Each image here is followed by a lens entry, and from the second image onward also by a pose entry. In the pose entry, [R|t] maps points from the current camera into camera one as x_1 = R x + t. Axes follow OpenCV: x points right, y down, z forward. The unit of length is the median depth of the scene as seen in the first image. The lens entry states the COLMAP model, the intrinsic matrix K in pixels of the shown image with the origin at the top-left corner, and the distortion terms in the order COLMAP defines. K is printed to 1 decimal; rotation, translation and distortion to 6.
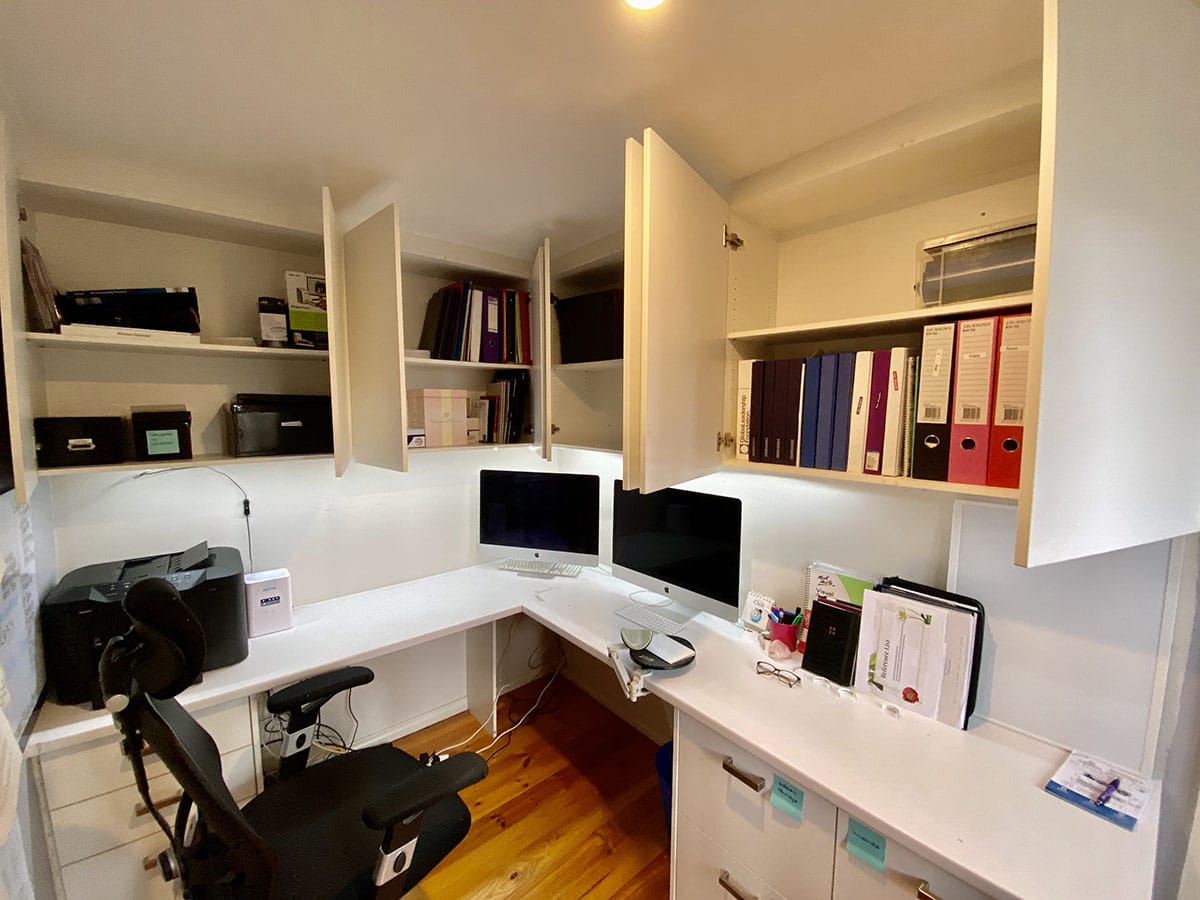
lens RADIAL K [[490.4, 0, 597.2], [0, 490.4, 453.3], [0, 0, 1]] dist [-0.001130, 0.000020]
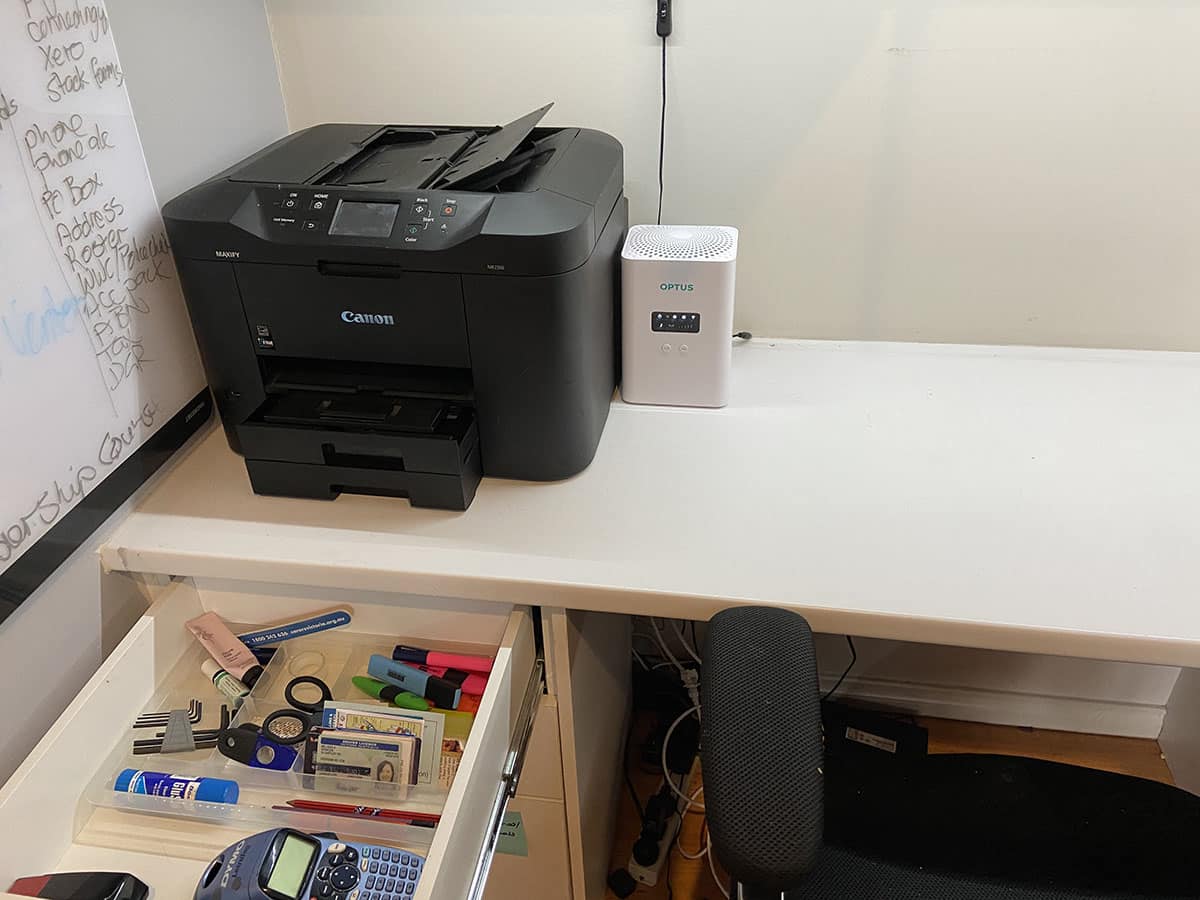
lens RADIAL K [[929.0, 0, 600.5], [0, 929.0, 449.4], [0, 0, 1]] dist [0.041144, -0.068771]
pose [[0.648477, 0.392054, -0.652512, -0.263039], [-0.044045, 0.875064, 0.481999, 0.076297], [0.759959, -0.283826, 0.584727, 0.591565]]
